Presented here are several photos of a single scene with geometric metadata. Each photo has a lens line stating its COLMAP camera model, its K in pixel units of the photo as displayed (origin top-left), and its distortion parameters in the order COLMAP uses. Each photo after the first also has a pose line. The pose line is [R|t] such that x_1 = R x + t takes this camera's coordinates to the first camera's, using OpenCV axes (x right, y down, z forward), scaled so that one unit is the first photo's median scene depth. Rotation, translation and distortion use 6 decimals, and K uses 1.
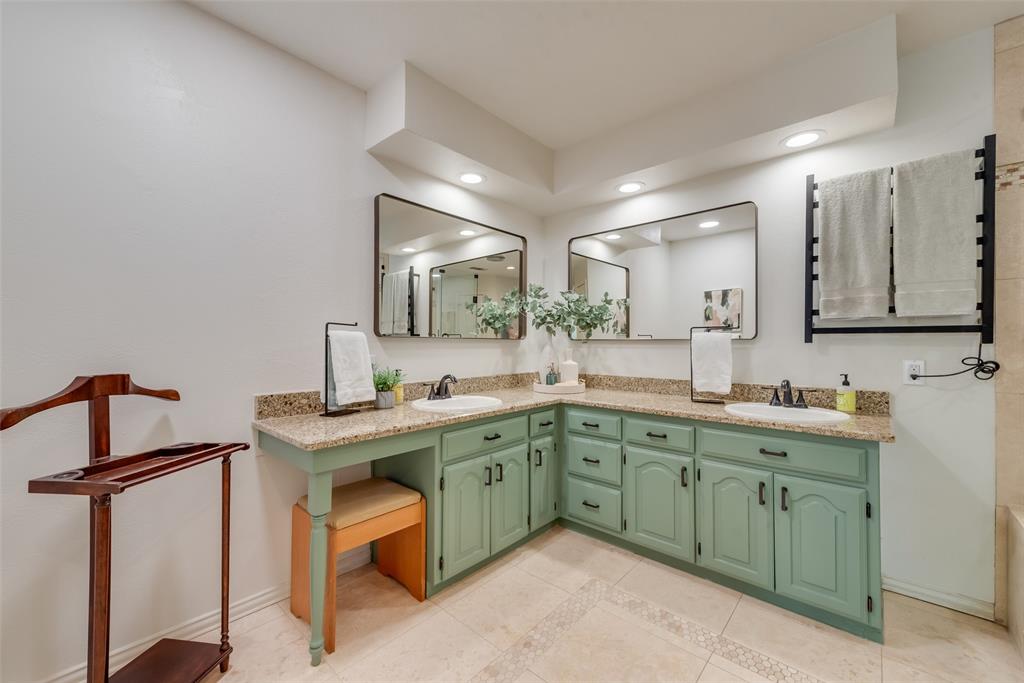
lens RADIAL K [[400.9, 0, 510.8], [0, 400.9, 340.3], [0, 0, 1]] dist [0.002077, -0.000195]
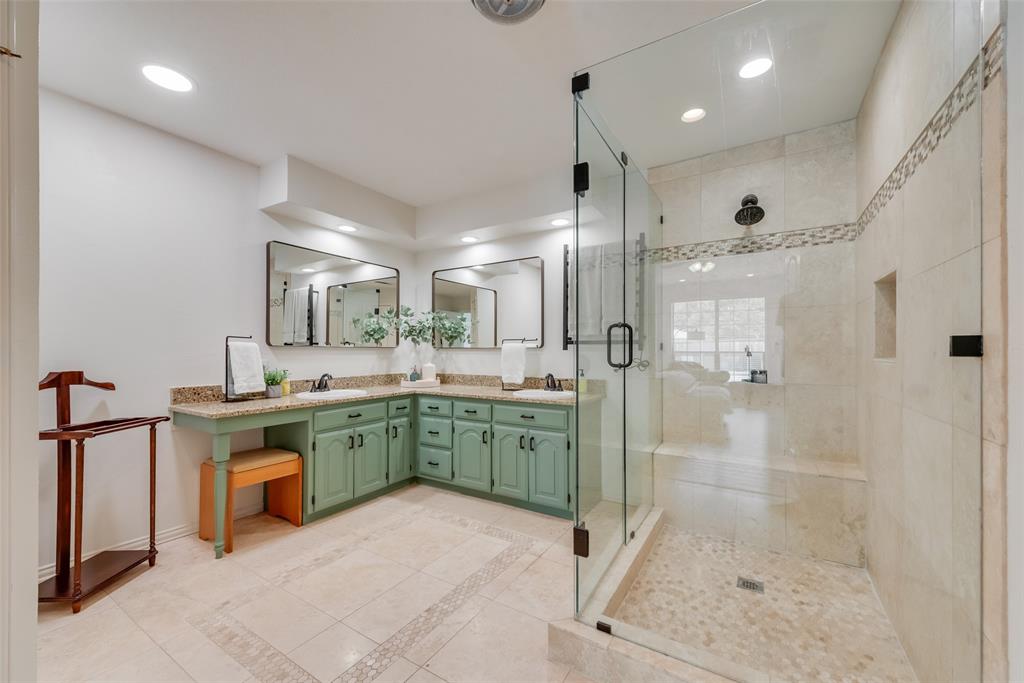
lens RADIAL K [[400.9, 0, 511.9], [0, 400.9, 348.1], [0, 0, 1]] dist [0.002077, -0.000195]
pose [[0.984357, -0.000766, 0.176186, 0.257557], [0.000484, 0.999999, 0.001640, -0.004024], [-0.176187, -0.001529, 0.984355, -0.523149]]
